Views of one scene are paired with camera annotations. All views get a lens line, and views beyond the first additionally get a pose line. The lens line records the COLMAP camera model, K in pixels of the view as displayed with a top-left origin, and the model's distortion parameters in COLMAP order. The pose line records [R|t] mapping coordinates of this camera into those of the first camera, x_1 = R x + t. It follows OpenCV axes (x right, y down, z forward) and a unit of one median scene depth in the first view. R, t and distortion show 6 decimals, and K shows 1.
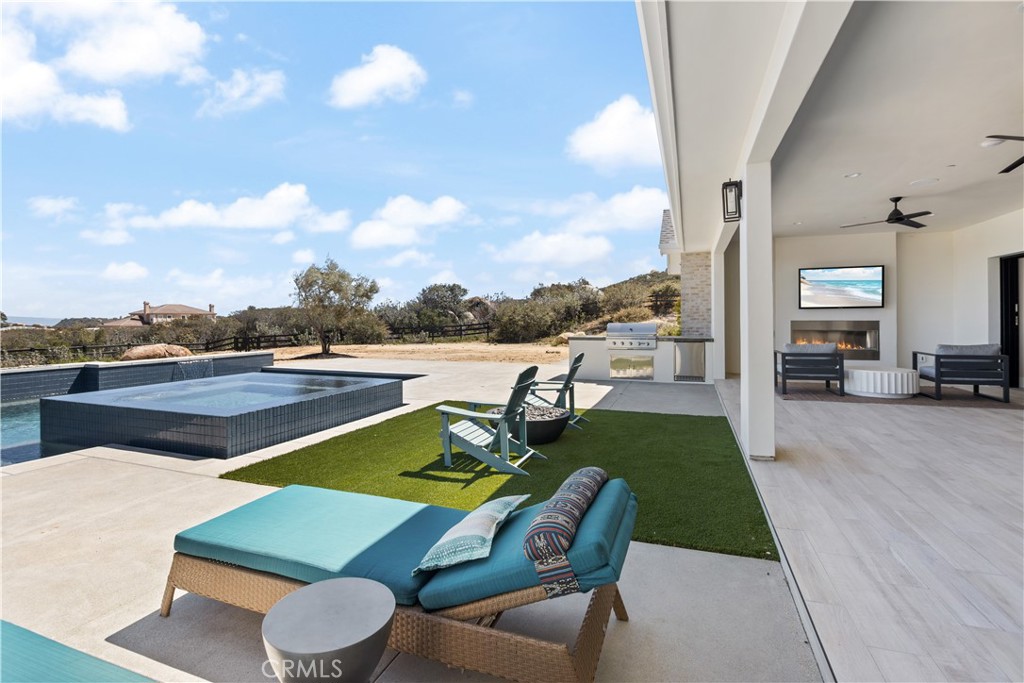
lens RADIAL K [[468.9, 0, 501.2], [0, 468.9, 329.6], [0, 0, 1]] dist [-0.010974, -0.000231]
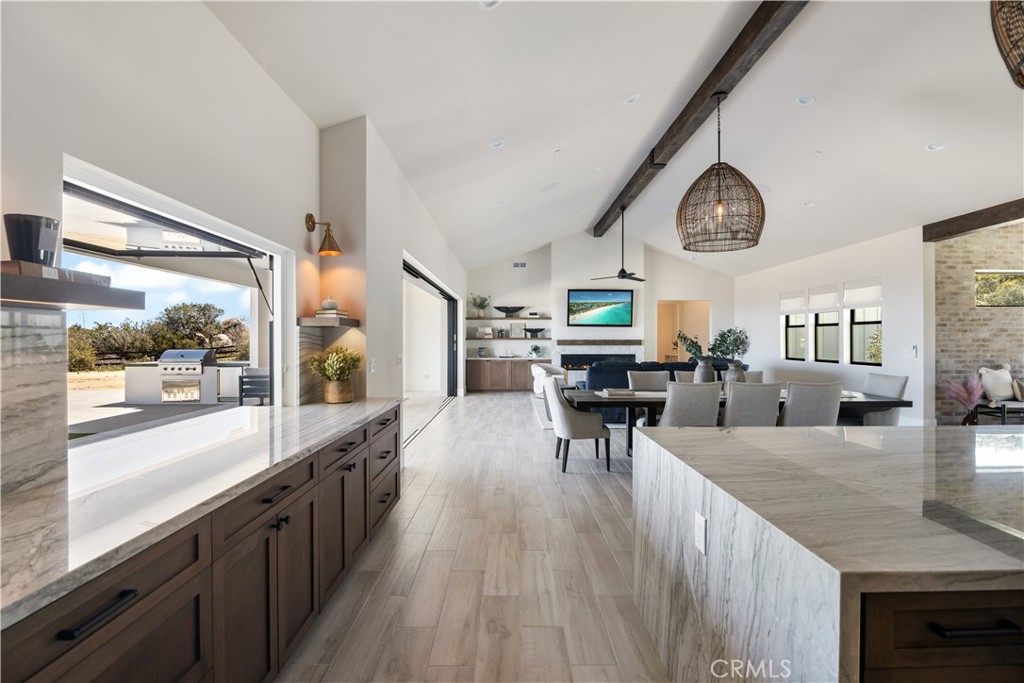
lens RADIAL K [[468.9, 0, 514.9], [0, 468.9, 338.6], [0, 0, 1]] dist [-0.010974, -0.000231]
pose [[0.937802, -0.002292, 0.347163, 0.188609], [0.010669, 0.999696, -0.022221, -0.002527], [-0.347006, 0.024542, 0.937542, -0.083646]]
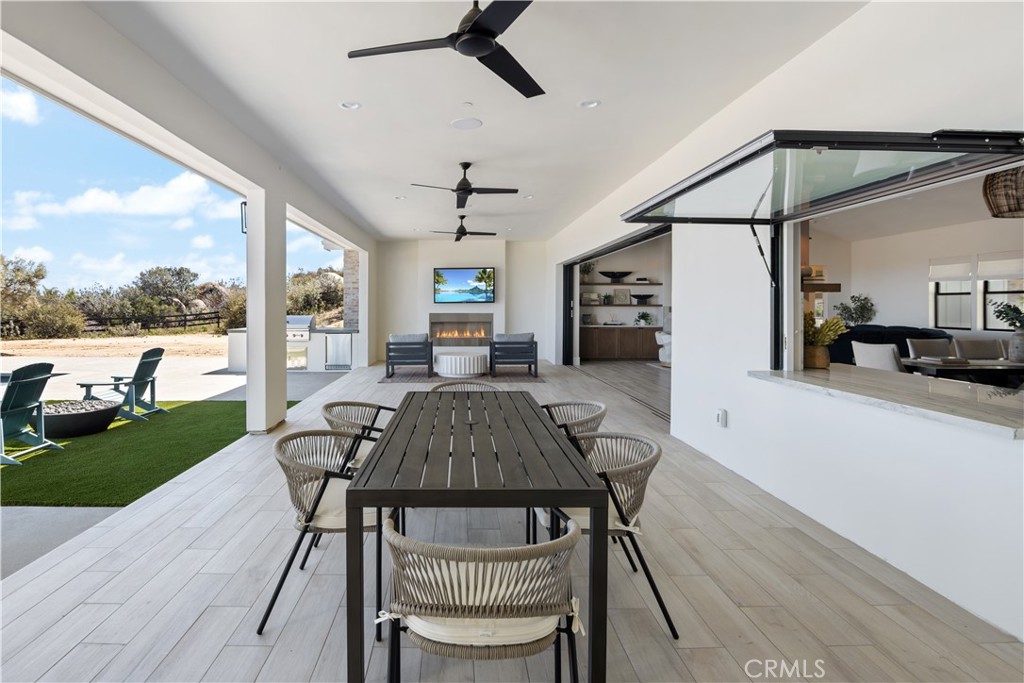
lens RADIAL K [[500.0, 0, 445.3], [0, 500.0, 312.7], [0, 0, 1]] dist [-0.016954, -0.000310]
pose [[0.944129, -0.003054, 0.329561, 0.073595], [0.006073, 0.999948, -0.008132, -0.002885], [-0.329519, 0.009679, 0.944099, -0.048073]]
